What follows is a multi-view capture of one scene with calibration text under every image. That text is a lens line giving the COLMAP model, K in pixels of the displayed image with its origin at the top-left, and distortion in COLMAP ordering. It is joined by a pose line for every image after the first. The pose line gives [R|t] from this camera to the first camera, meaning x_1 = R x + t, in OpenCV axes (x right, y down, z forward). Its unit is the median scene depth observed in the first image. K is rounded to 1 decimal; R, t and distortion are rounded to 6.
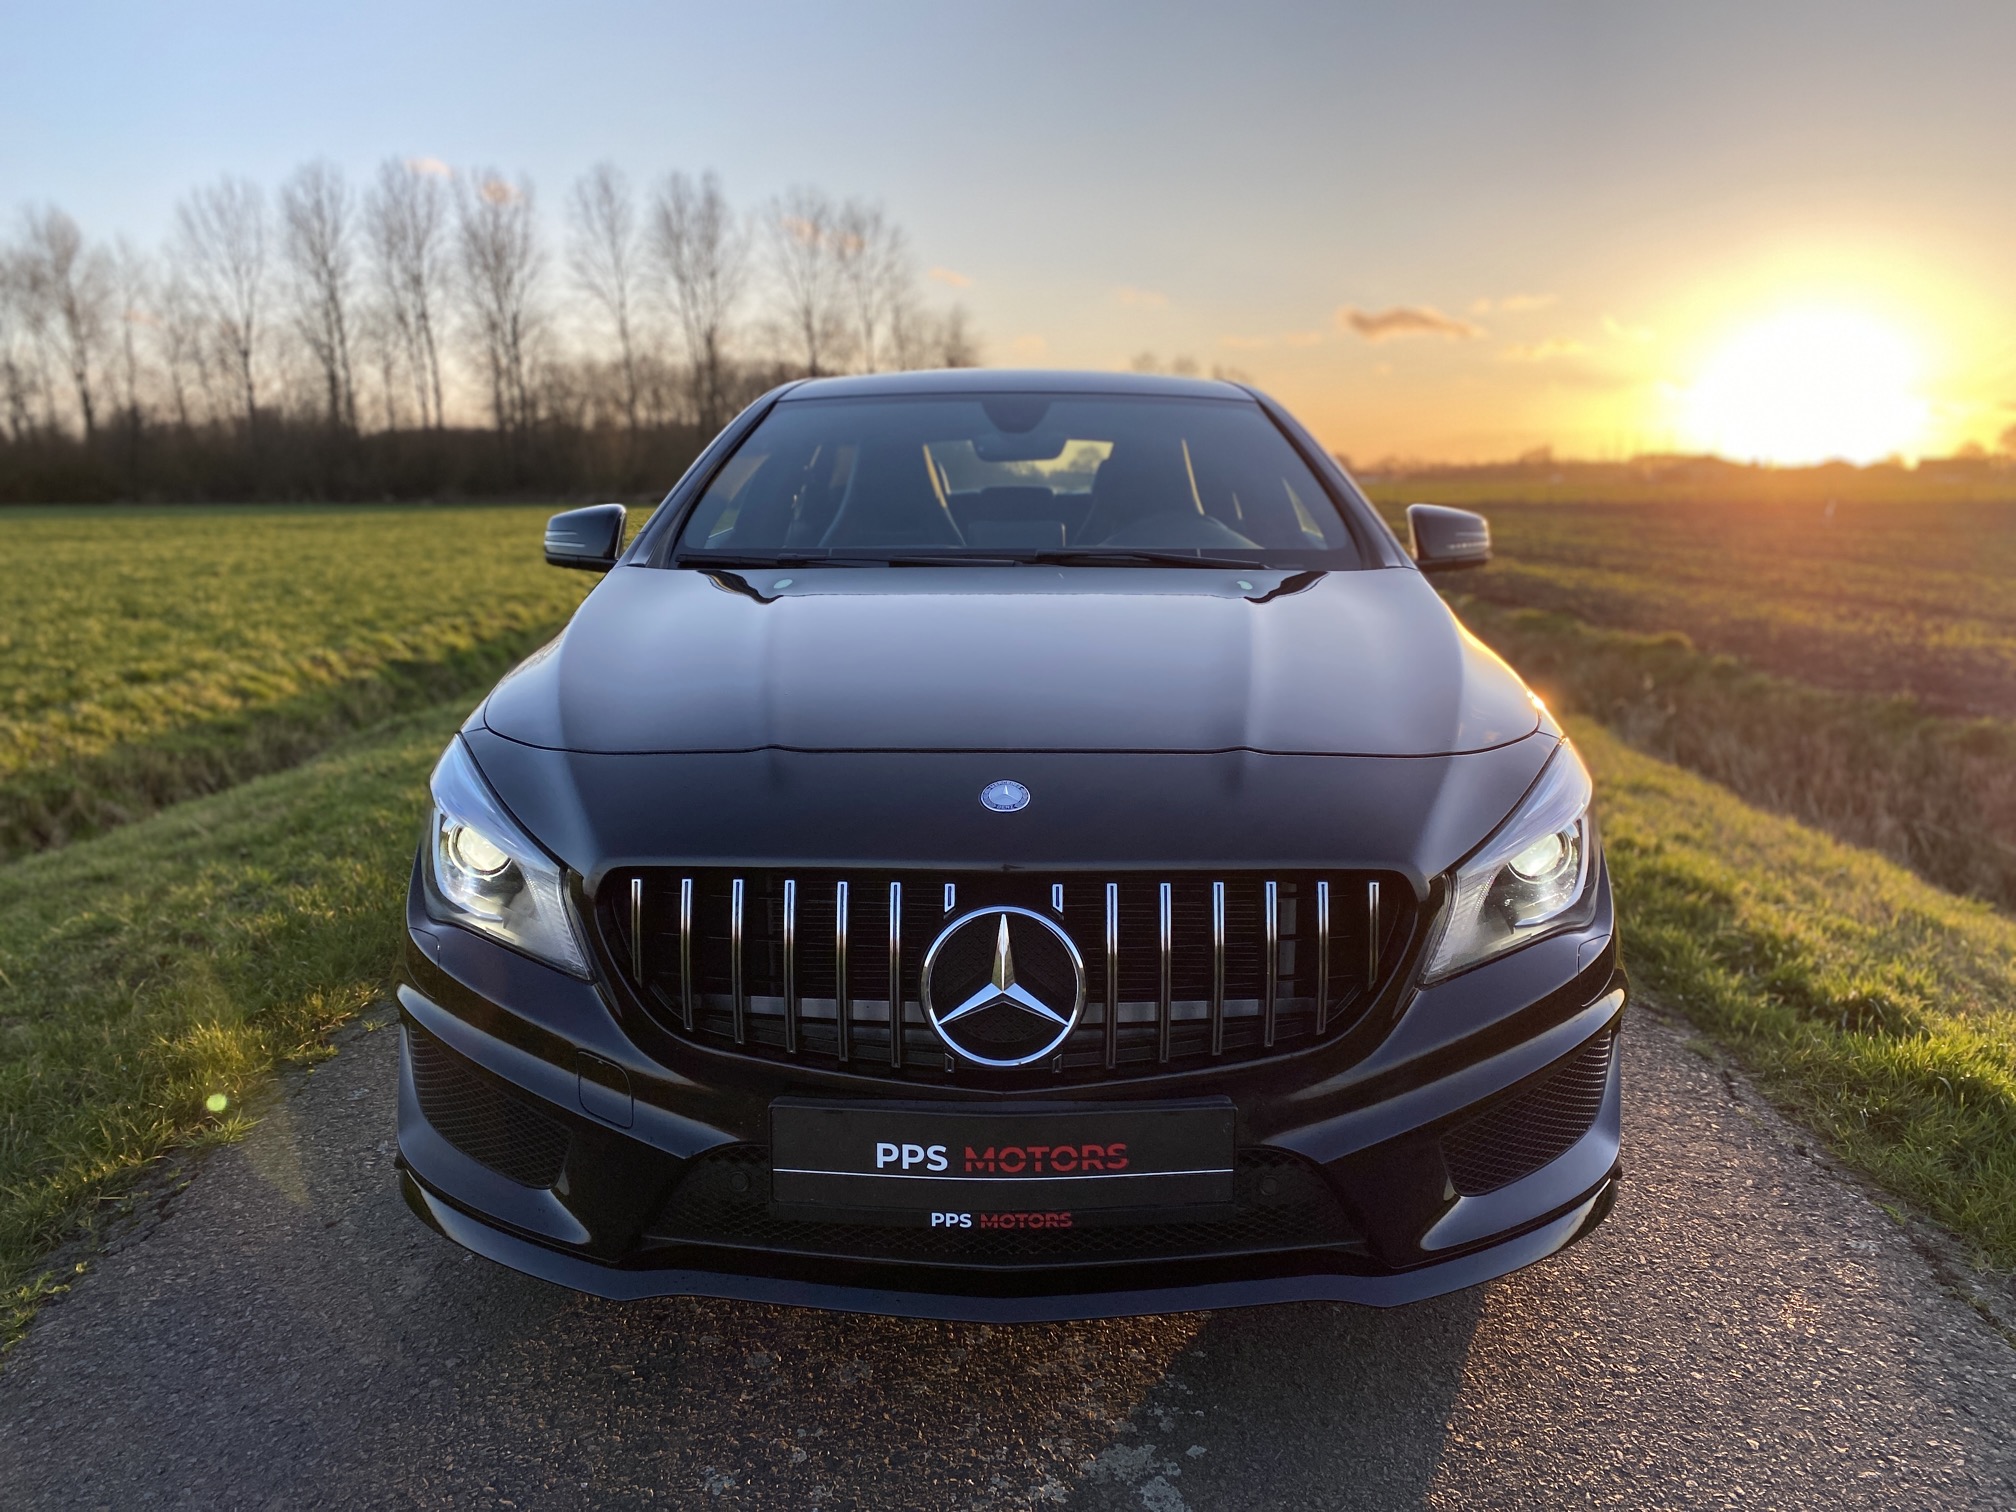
lens RADIAL K [[1523.3, 0, 1003.5], [0, 1523.3, 745.5], [0, 0, 1]] dist [0.041256, -0.039178]
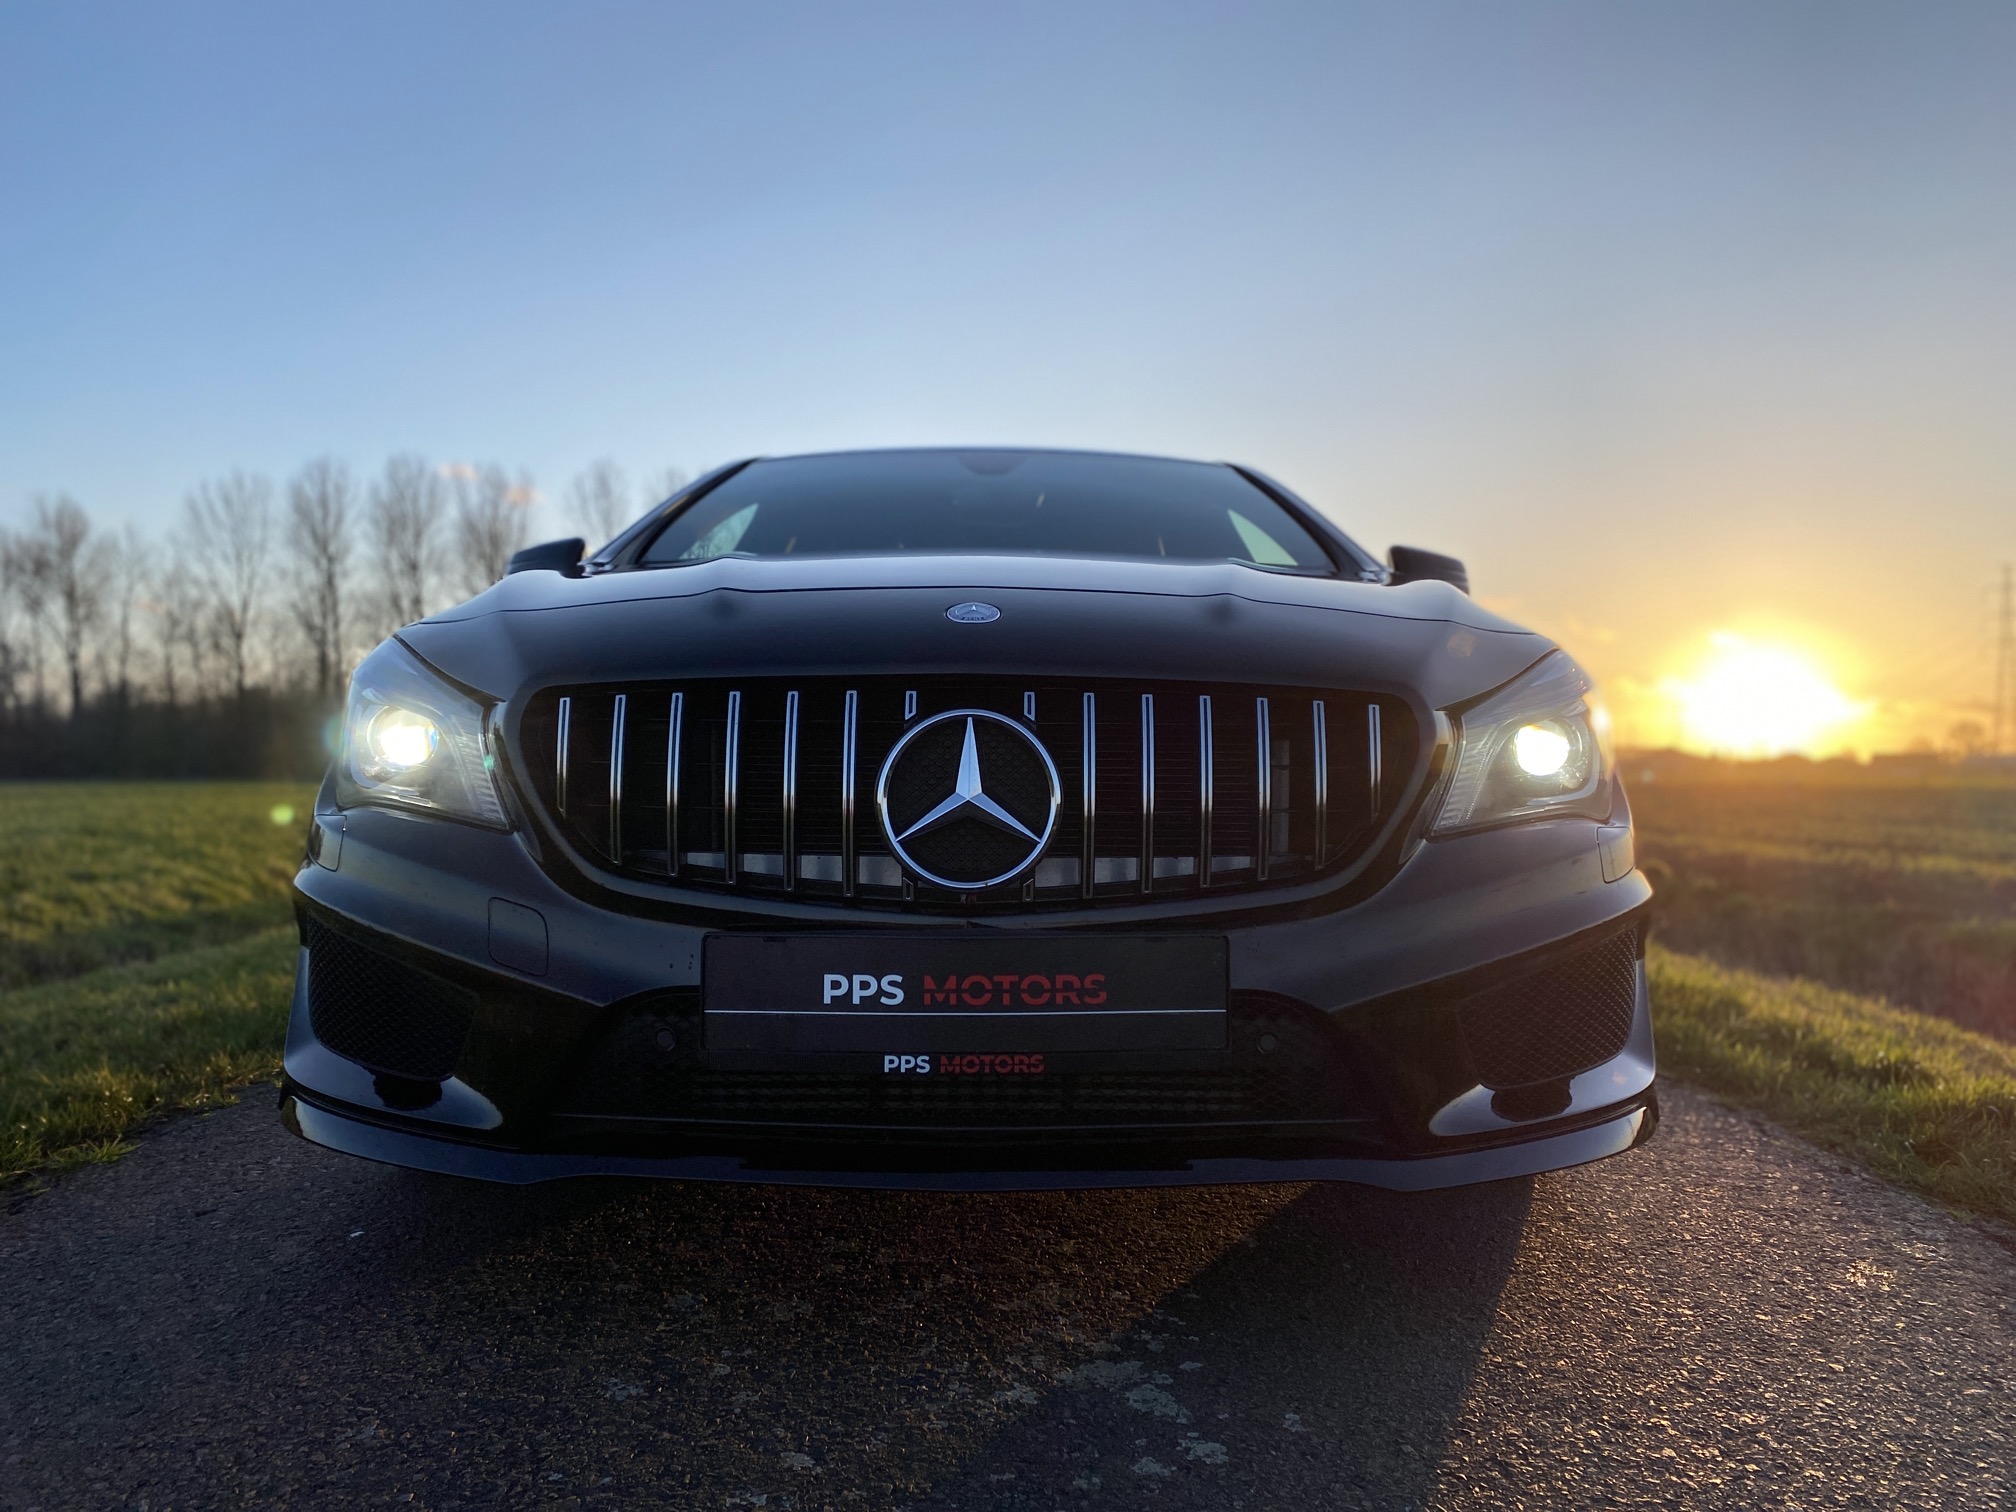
lens RADIAL K [[1523.3, 0, 1009.9], [0, 1523.3, 753.8], [0, 0, 1]] dist [0.041256, -0.039178]
pose [[0.999801, 0.007495, 0.018467, 0.006391], [-0.004045, 0.983620, -0.180210, 0.247412], [-0.019516, 0.180099, 0.983455, 0.092599]]
